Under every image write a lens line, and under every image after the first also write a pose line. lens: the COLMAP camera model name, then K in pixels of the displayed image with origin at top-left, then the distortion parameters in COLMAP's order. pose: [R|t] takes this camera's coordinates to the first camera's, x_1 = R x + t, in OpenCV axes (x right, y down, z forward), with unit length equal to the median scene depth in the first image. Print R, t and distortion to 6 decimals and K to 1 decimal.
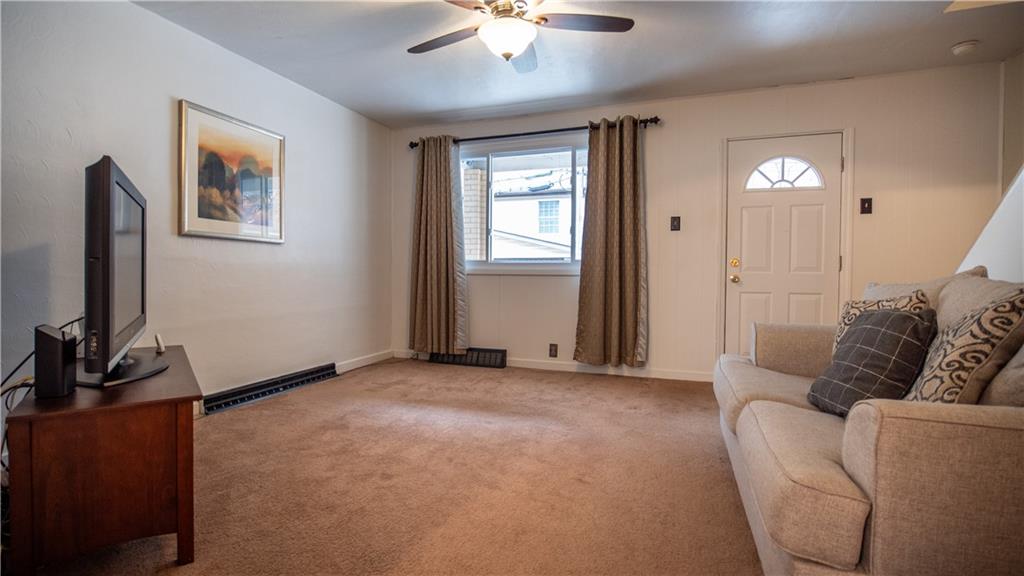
lens RADIAL K [[466.9, 0, 508.9], [0, 466.9, 287.5], [0, 0, 1]] dist [-0.017030, -0.000079]
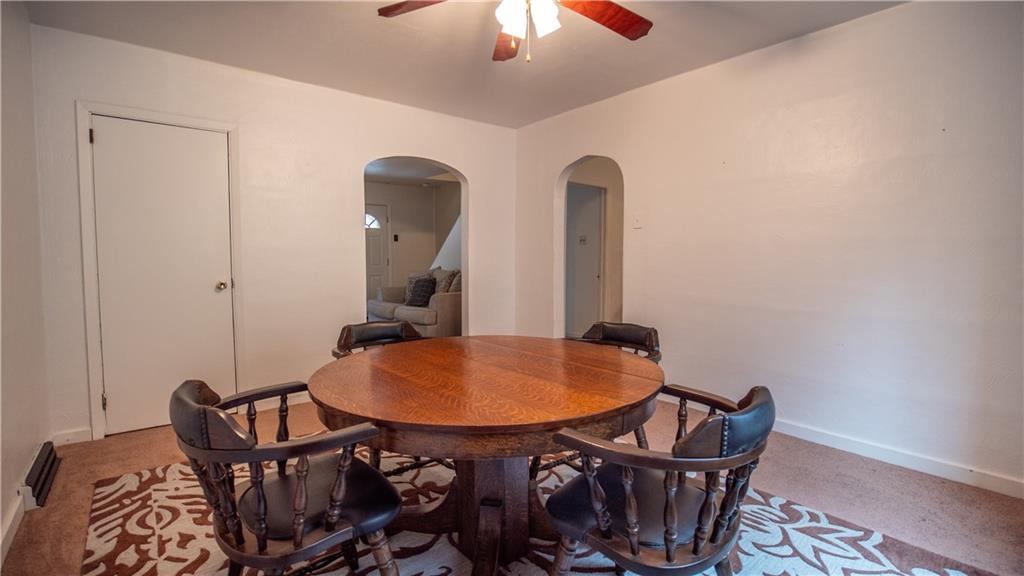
lens RADIAL K [[466.9, 0, 511.3], [0, 466.9, 287.2], [0, 0, 1]] dist [-0.017030, -0.000079]
pose [[0.512159, -0.064222, 0.856486, -1.030153], [0.034400, 0.997934, 0.054257, -0.031305], [-0.858201, 0.001675, 0.513311, -0.775574]]
